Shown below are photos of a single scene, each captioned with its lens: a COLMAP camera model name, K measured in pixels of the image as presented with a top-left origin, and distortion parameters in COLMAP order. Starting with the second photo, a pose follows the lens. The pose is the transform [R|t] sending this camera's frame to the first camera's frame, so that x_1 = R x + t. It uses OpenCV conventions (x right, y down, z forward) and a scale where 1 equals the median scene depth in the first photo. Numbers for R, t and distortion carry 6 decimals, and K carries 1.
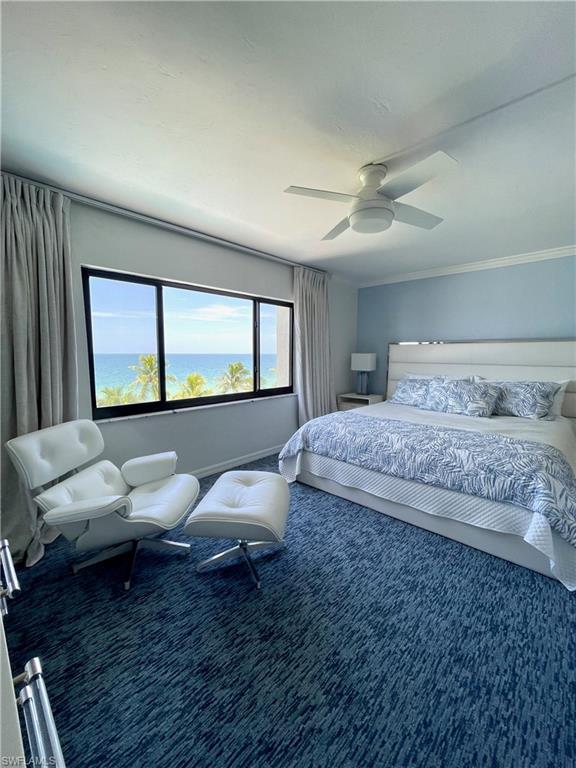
lens RADIAL K [[314.7, 0, 291.1], [0, 314.7, 385.7], [0, 0, 1]] dist [-0.006511, 0.002059]
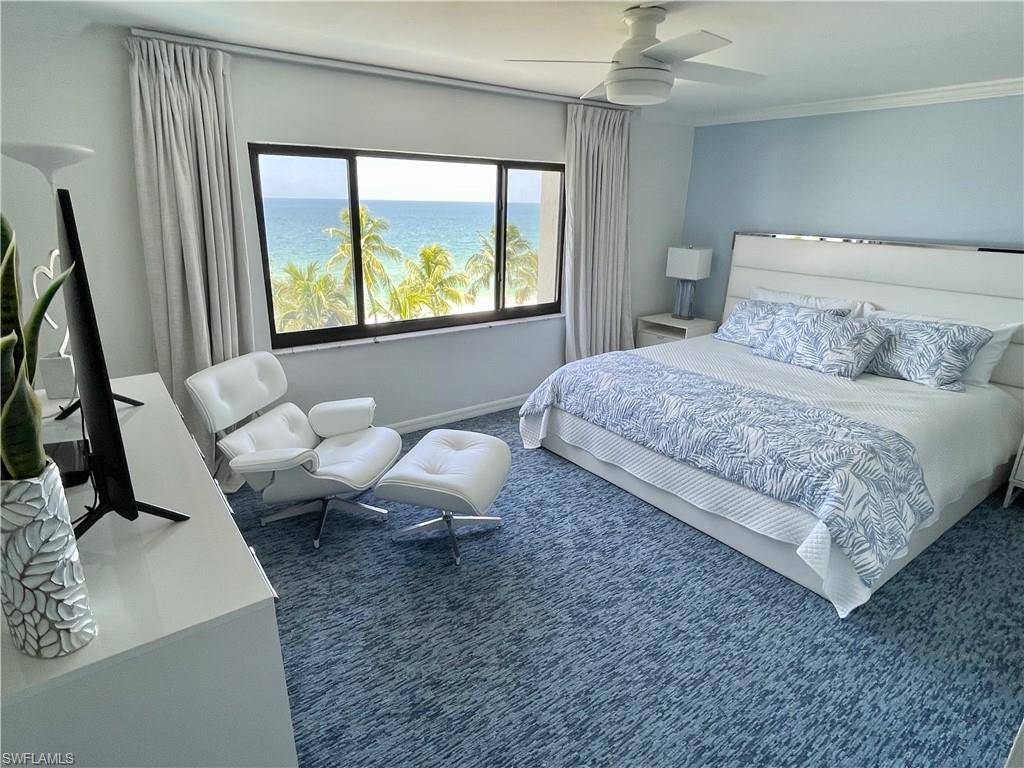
lens RADIAL K [[583.9, 0, 511.0], [0, 583.9, 385.8], [0, 0, 1]] dist [0.003404, -0.009685]
pose [[0.983813, 0.072821, -0.163734, 0.209328], [-0.037455, 0.977089, 0.209512, -0.140752], [0.175239, -0.199988, 0.964000, -0.335314]]
